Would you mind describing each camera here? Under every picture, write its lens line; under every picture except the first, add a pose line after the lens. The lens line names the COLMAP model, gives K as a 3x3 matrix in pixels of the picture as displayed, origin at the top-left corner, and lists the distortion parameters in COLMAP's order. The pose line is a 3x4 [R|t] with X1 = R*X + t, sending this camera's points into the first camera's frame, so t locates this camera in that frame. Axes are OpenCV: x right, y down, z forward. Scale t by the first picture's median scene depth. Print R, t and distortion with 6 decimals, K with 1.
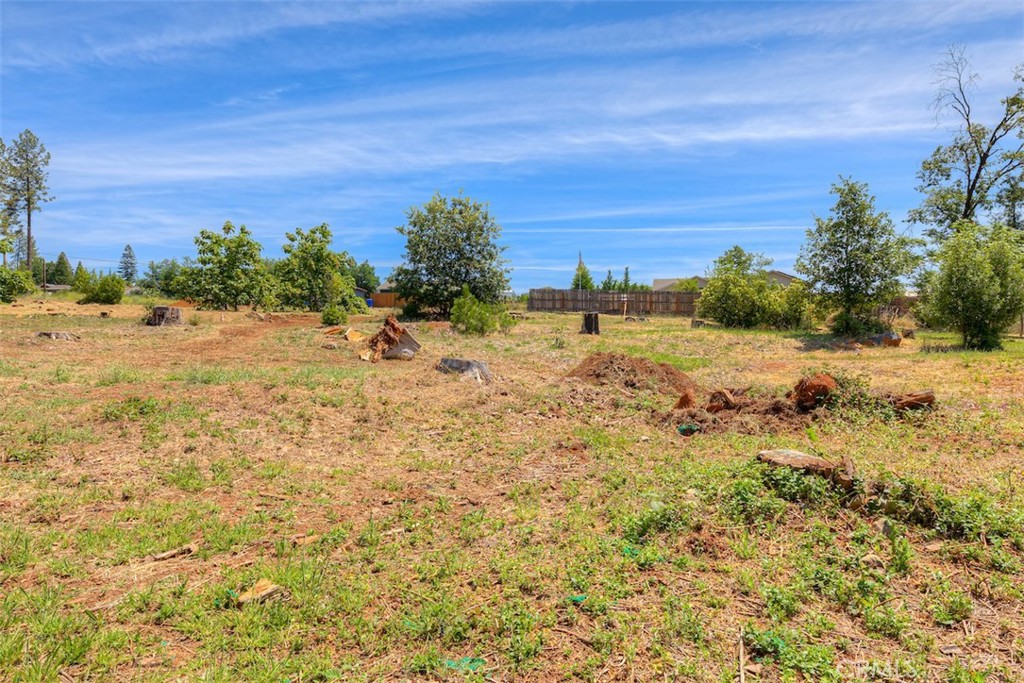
lens RADIAL K [[594.2, 0, 512.0], [0, 594.2, 341.5], [0, 0, 1]] dist [0.002527, 0.000255]
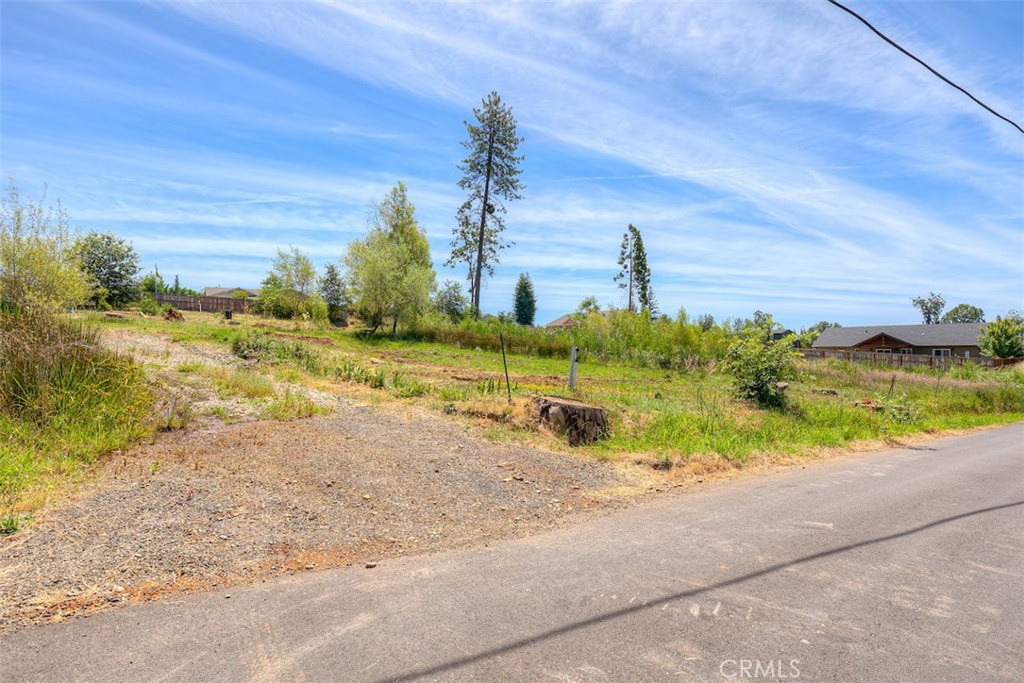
lens RADIAL K [[572.9, 0, 513.6], [0, 572.9, 351.4], [0, 0, 1]] dist [0.023782, 0.000236]
pose [[0.682916, -0.011132, 0.730413, -0.488471], [0.000650, 0.999893, 0.014631, 0.053460], [-0.730497, -0.009517, 0.682850, -0.873271]]
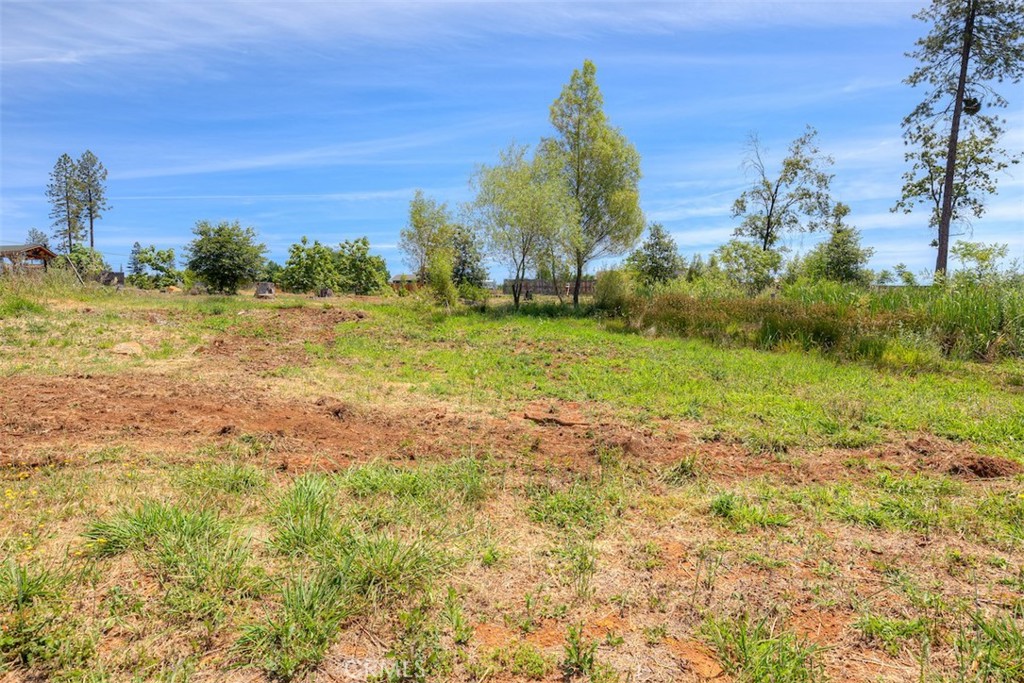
lens RADIAL K [[594.2, 0, 512.0], [0, 594.2, 341.5], [0, 0, 1]] dist [0.002527, 0.000255]
pose [[0.999650, -0.011870, 0.023632, 0.018690], [0.011518, 0.999822, 0.014938, 0.060579], [-0.023805, -0.014661, 0.999609, -0.649255]]
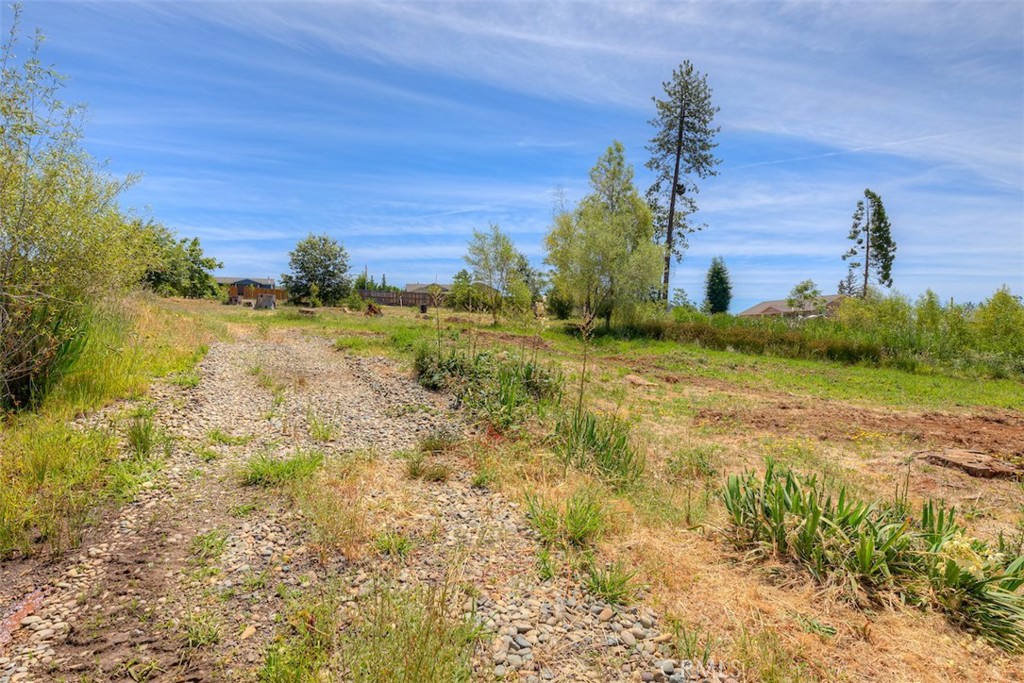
lens RADIAL K [[536.1, 0, 512.0], [0, 536.1, 341.5], [0, 0, 1]] dist [0.020428, -0.000131]
pose [[0.869371, -0.012266, 0.494008, -0.391058], [0.005020, 0.999860, 0.015992, 0.043541], [-0.494134, -0.011423, 0.869310, -0.636073]]
